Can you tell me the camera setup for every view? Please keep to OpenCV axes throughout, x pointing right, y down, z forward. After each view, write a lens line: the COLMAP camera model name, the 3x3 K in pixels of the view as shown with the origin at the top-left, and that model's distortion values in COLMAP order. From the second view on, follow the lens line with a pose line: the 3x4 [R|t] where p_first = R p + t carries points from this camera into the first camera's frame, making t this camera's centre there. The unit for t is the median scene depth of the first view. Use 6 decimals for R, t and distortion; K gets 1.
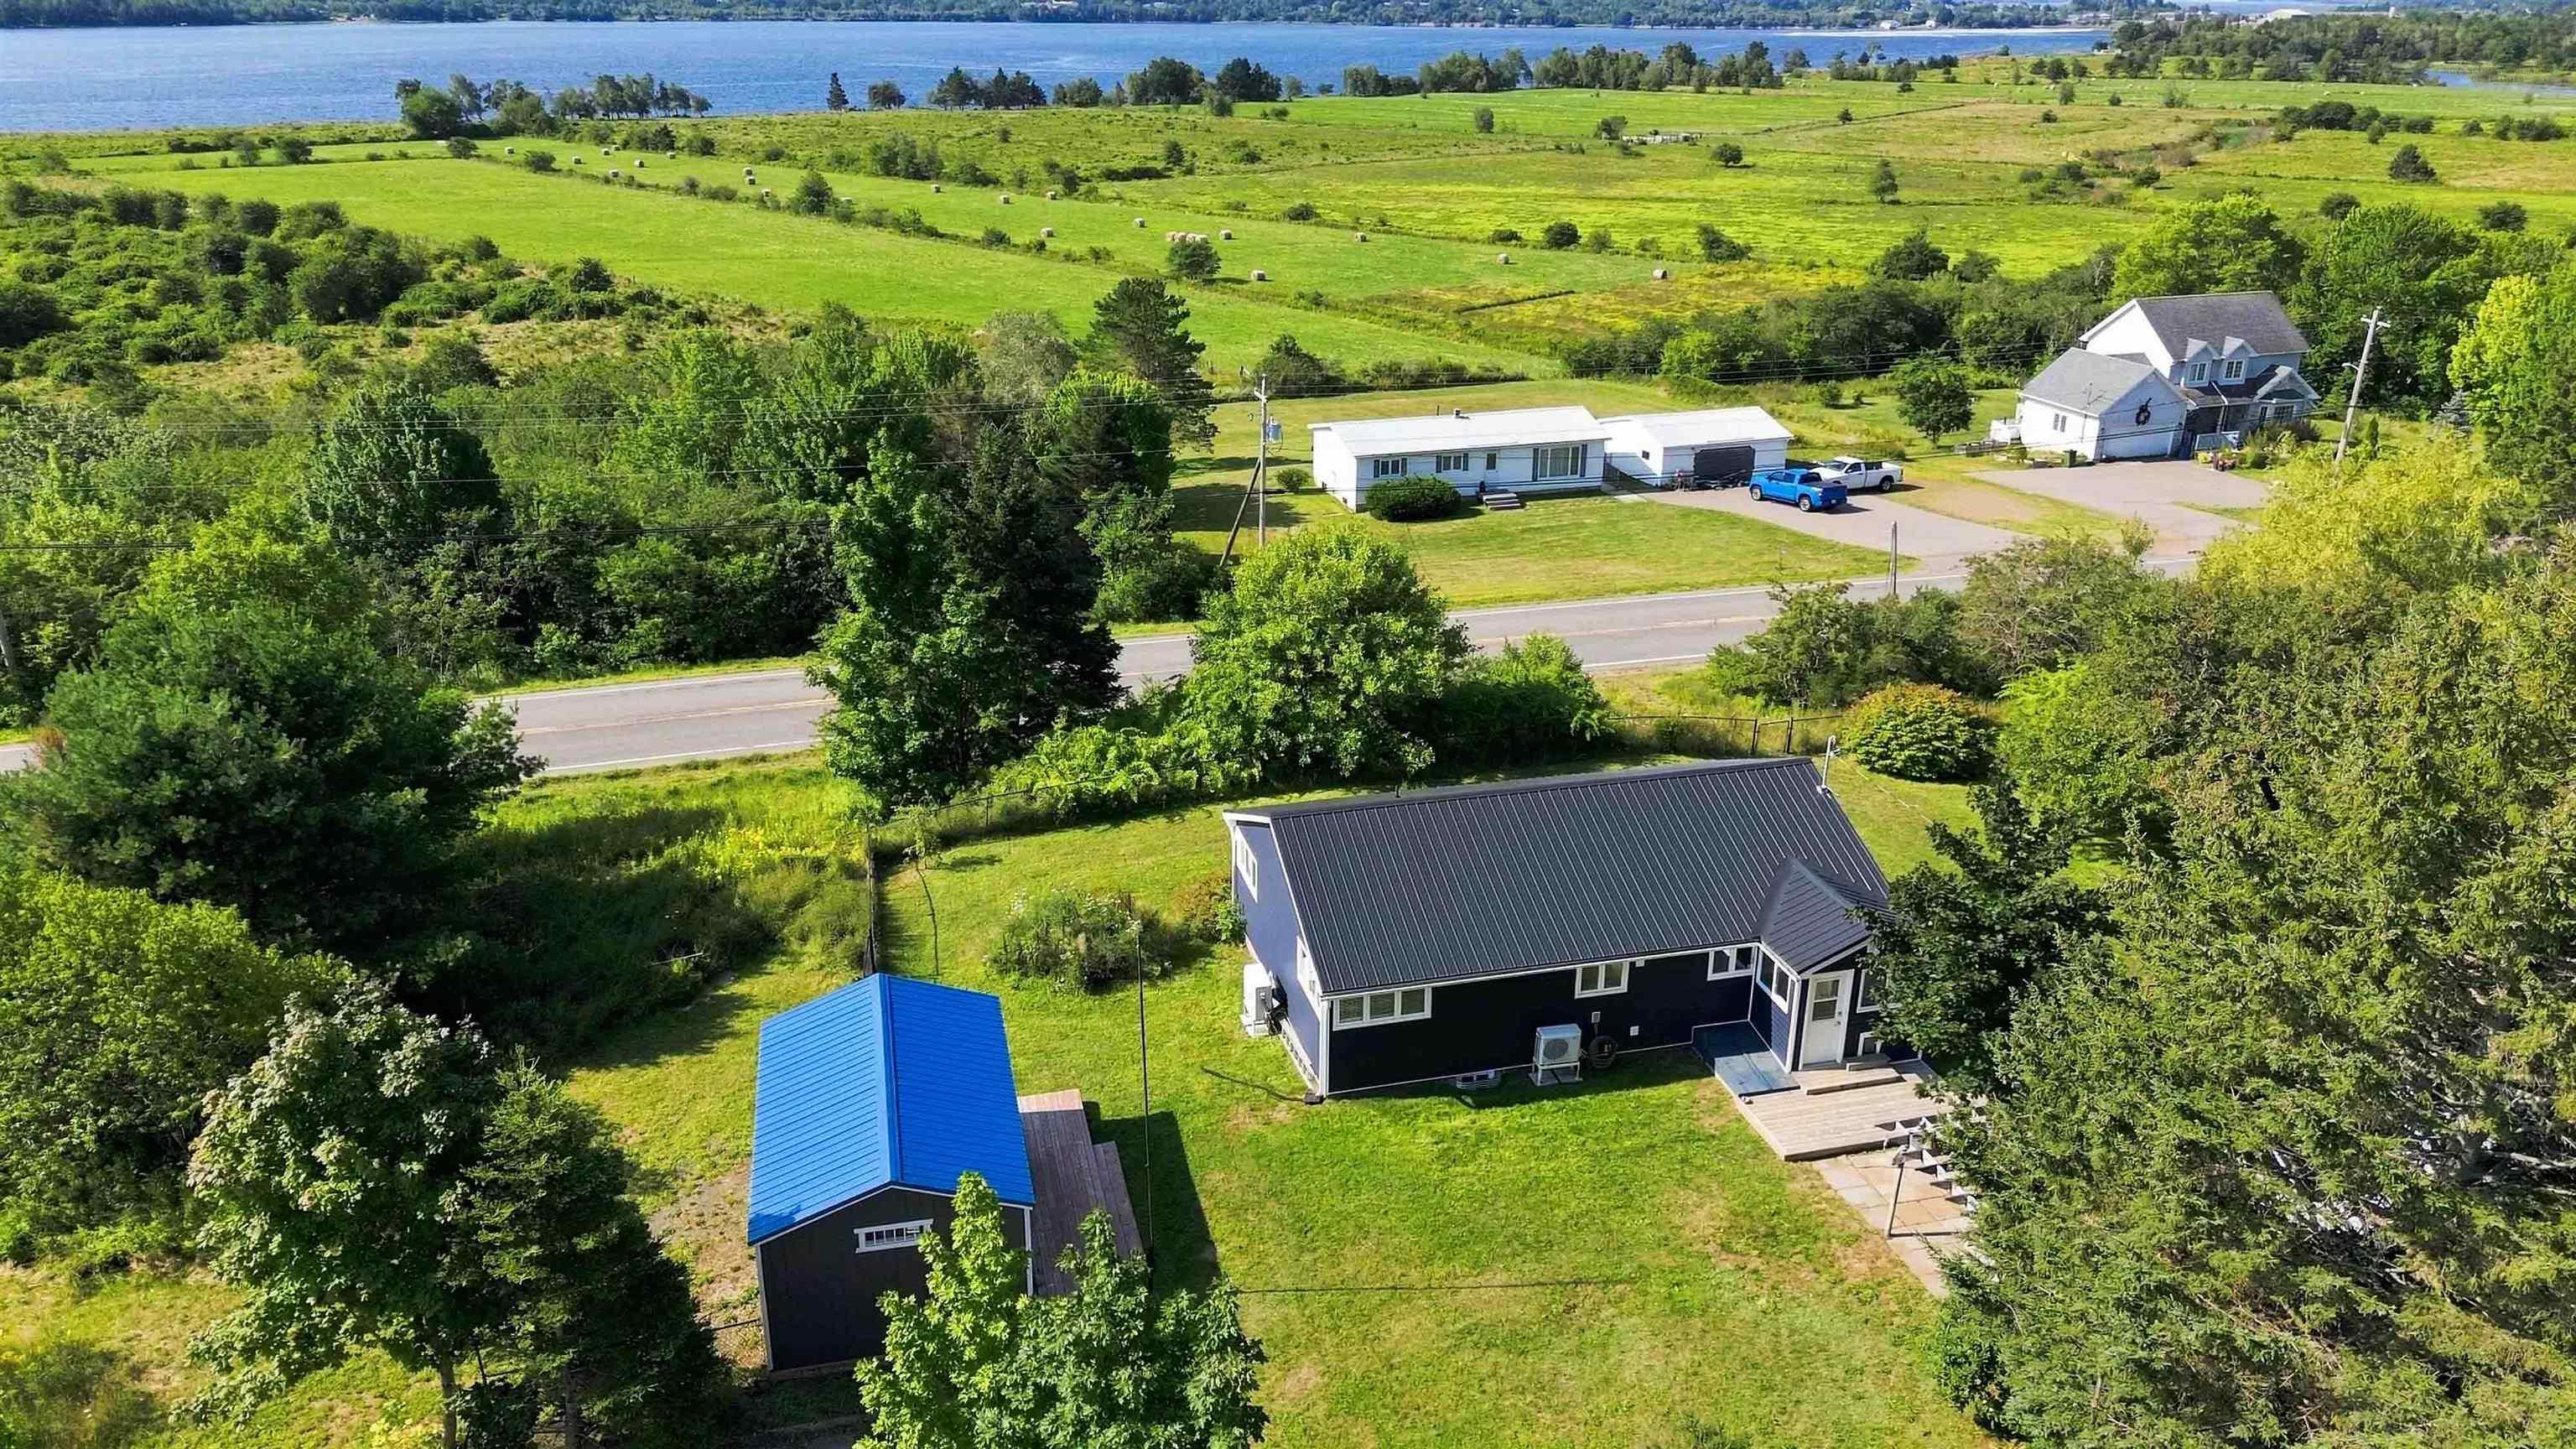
lens RADIAL K [[1837.7, 0, 1288.0], [0, 1837.7, 724.5], [0, 0, 1]] dist [0.058129, -0.046173]
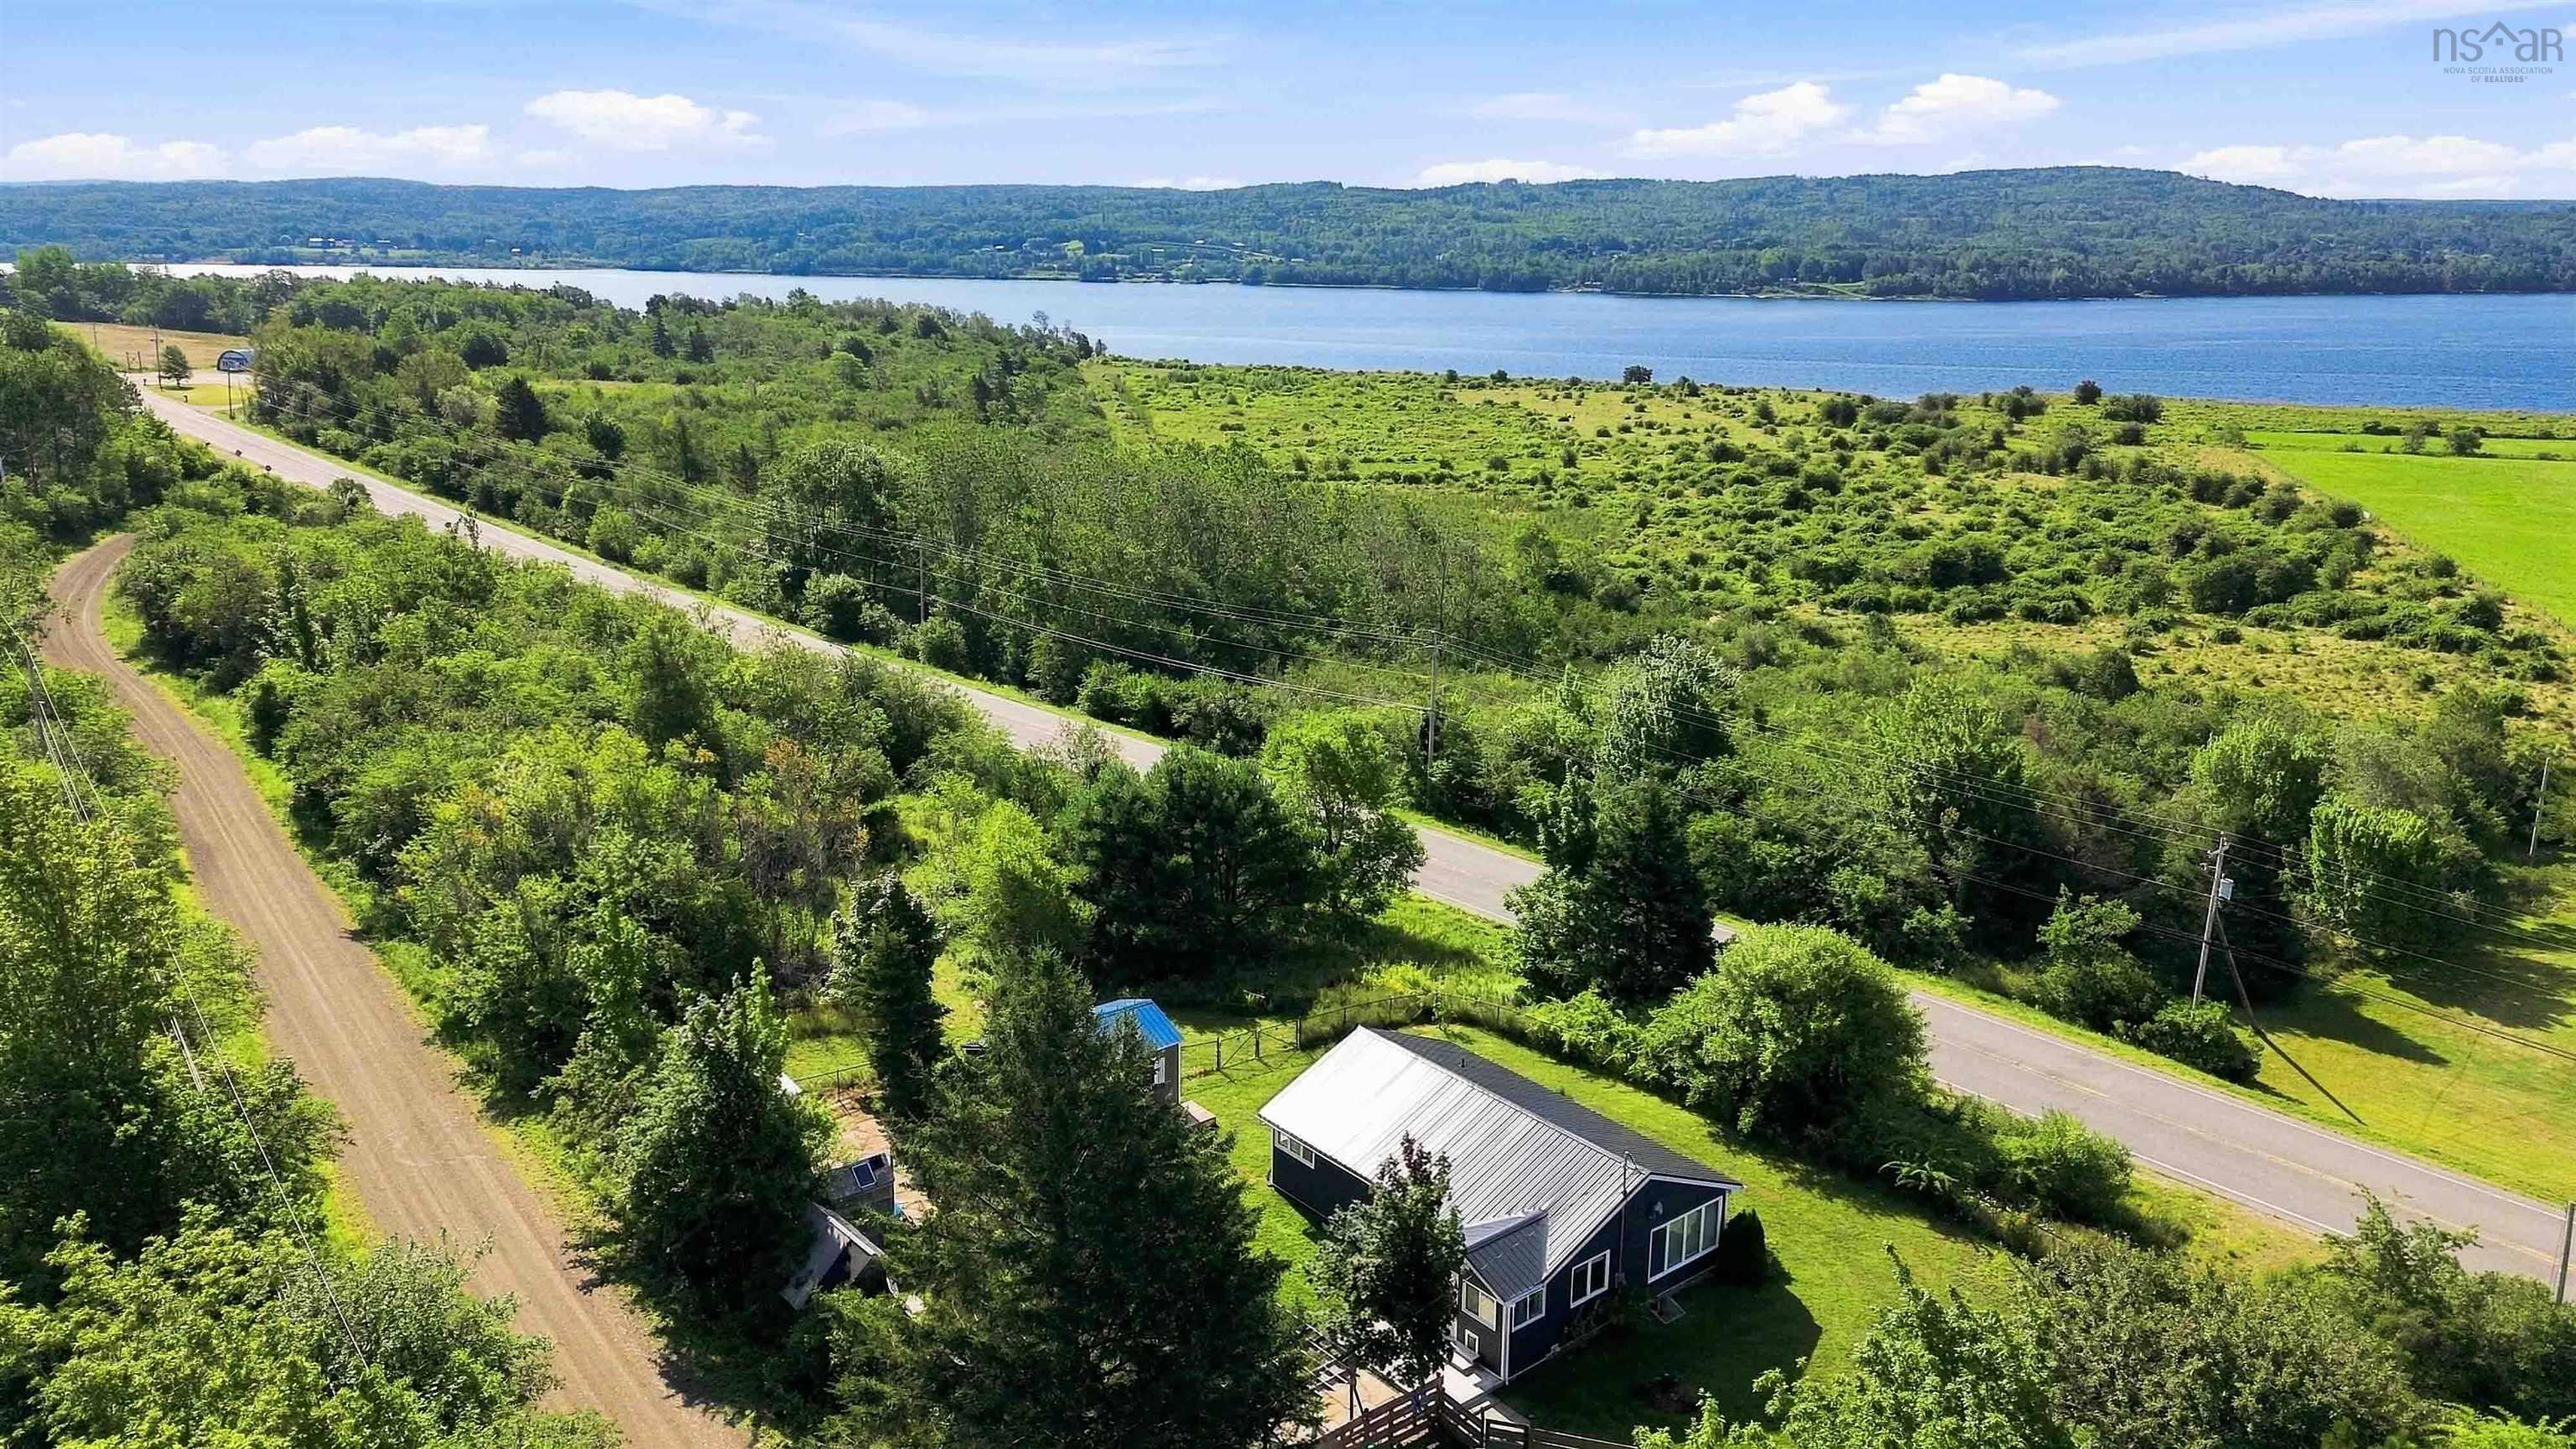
lens RADIAL K [[1837.7, 0, 1288.0], [0, 1837.7, 724.5], [0, 0, 1]] dist [0.058129, -0.046173]
pose [[0.412686, 0.232540, -0.880690, 0.330183], [-0.337477, 0.937089, 0.089293, -0.080341], [0.846050, 0.260362, 0.465201, 0.028776]]
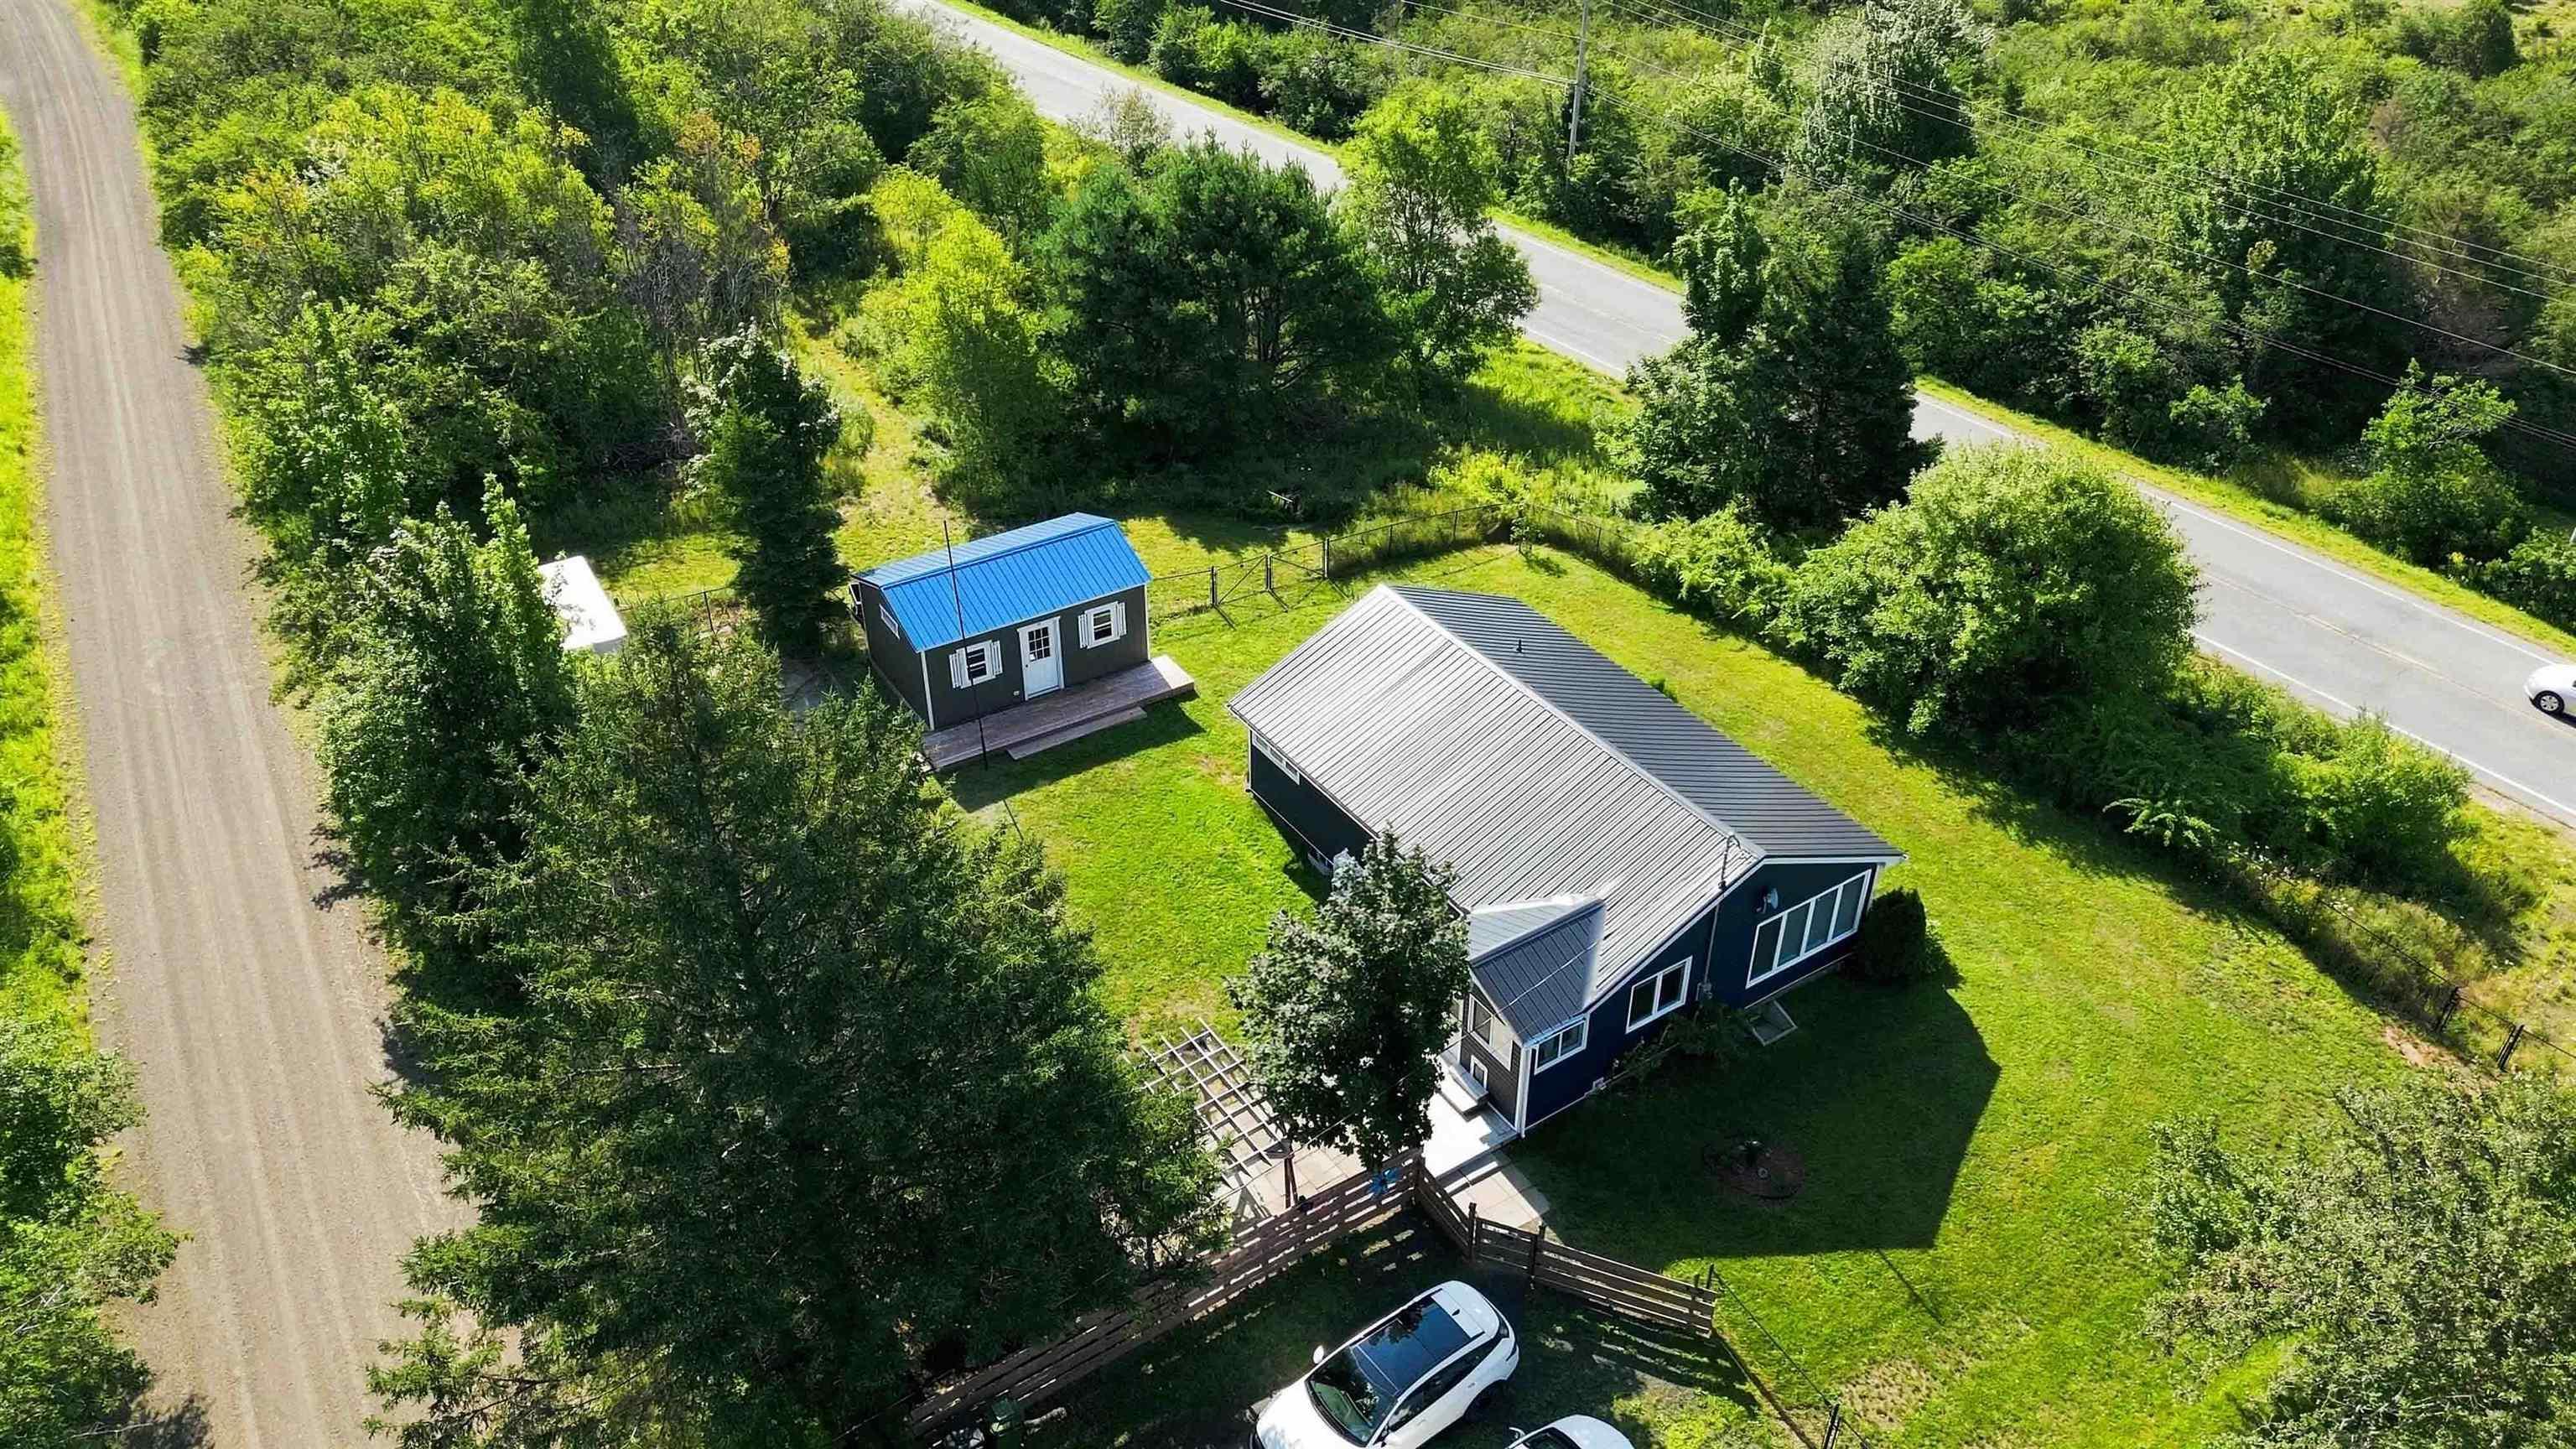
lens RADIAL K [[1837.7, 0, 1288.0], [0, 1837.7, 724.5], [0, 0, 1]] dist [0.058129, -0.046173]
pose [[0.321963, 0.530866, -0.783914, 0.228853], [-0.345884, 0.836723, 0.424570, -0.085769], [0.881308, 0.134447, 0.453012, 0.106981]]
